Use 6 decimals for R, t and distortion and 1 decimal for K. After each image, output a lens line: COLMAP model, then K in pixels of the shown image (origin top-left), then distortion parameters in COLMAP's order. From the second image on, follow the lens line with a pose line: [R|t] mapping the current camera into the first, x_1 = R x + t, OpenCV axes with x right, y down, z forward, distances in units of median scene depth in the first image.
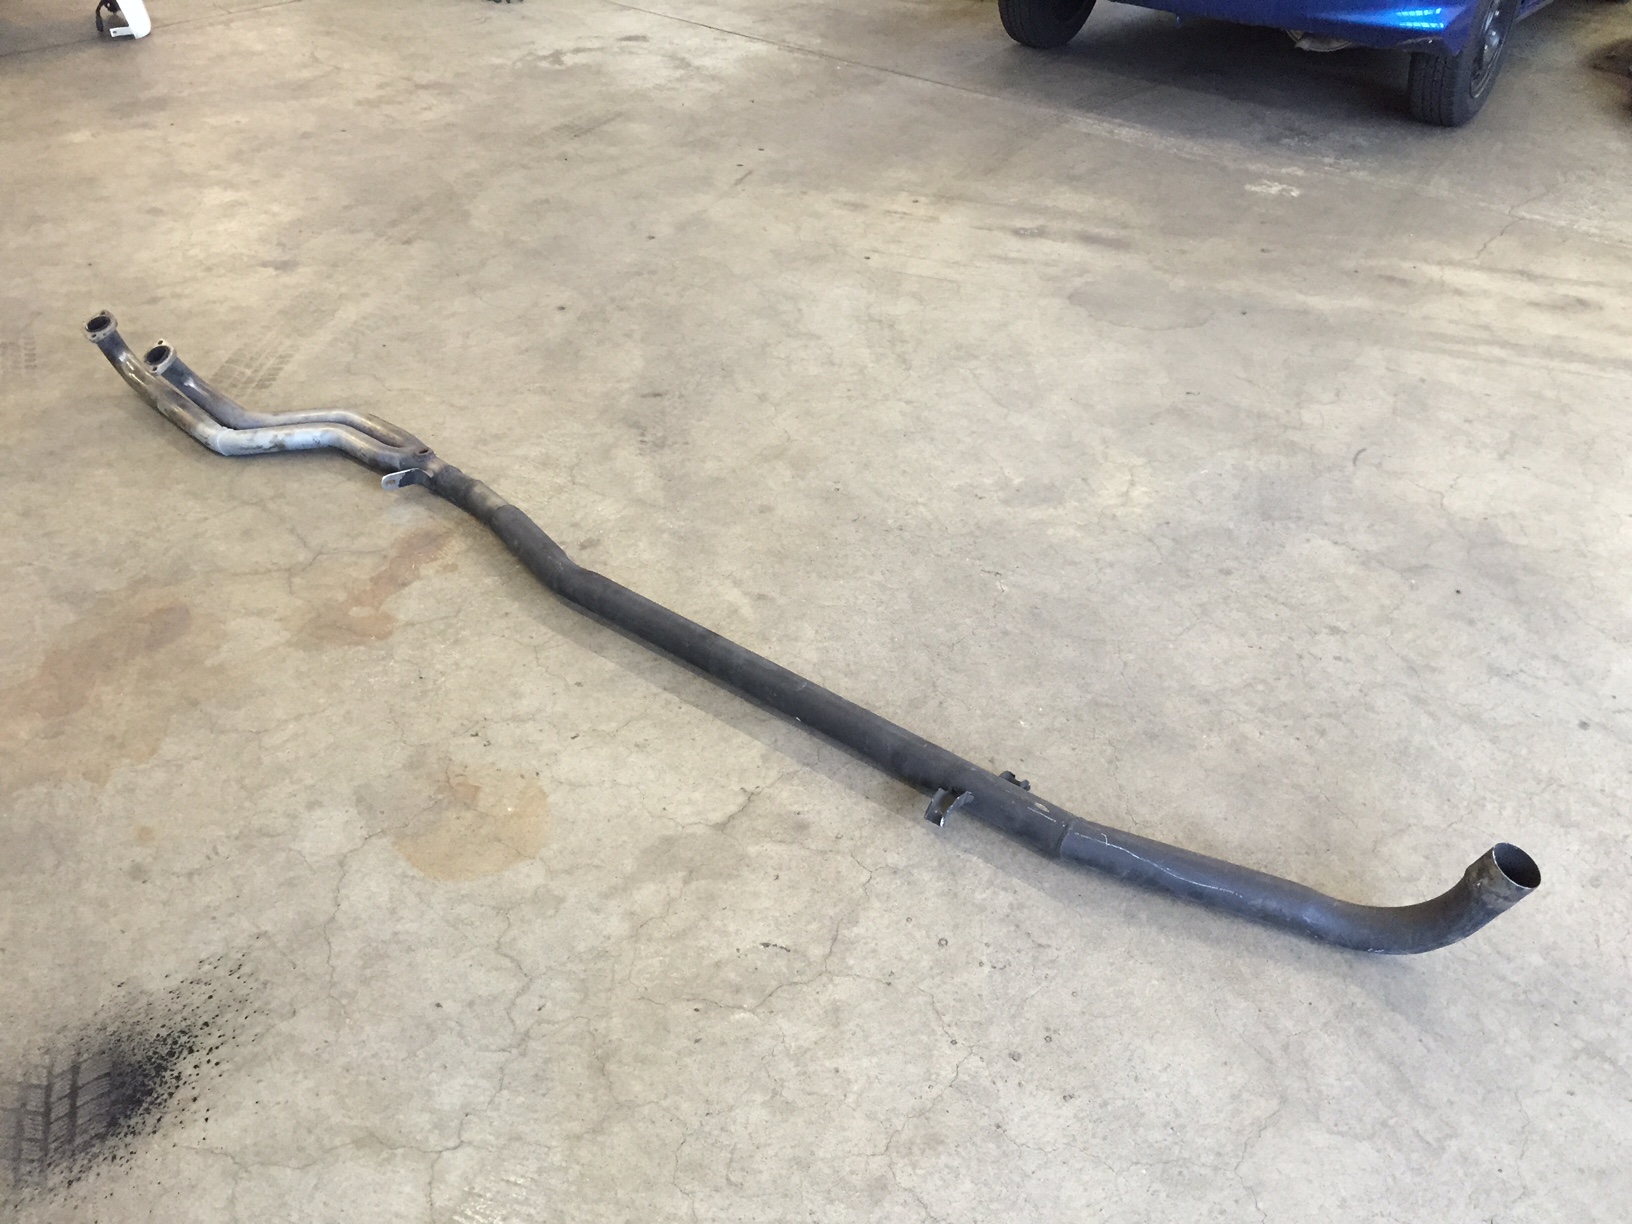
lens RADIAL K [[1400.0, 0, 818.6], [0, 1400.0, 614.3], [0, 0, 1]] dist [0.084549, -0.123590]
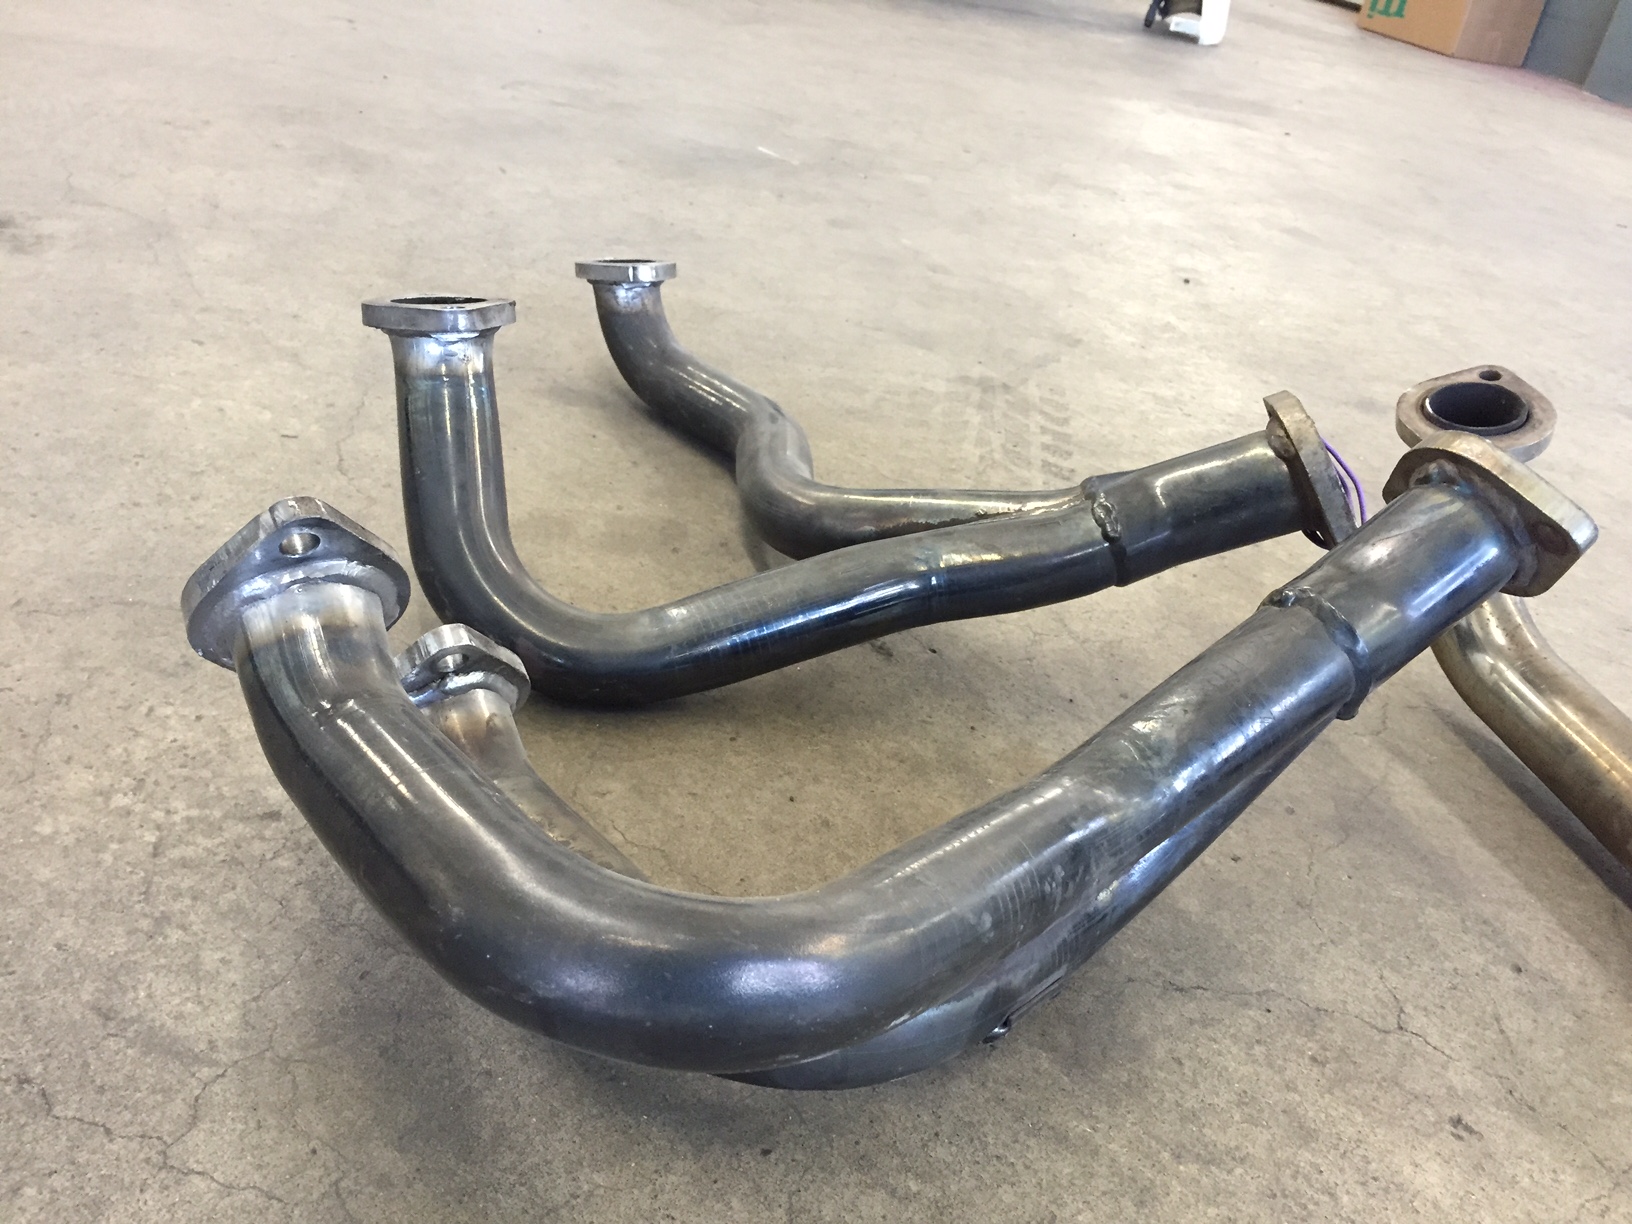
lens RADIAL K [[1400.0, 0, 818.6], [0, 1400.0, 614.3], [0, 0, 1]] dist [0.084549, -0.123590]
pose [[0.837020, 0.372304, -0.400983, -0.559285], [-0.430257, 0.900577, -0.061961, -0.126447], [0.338048, 0.224389, 0.913987, 0.856192]]
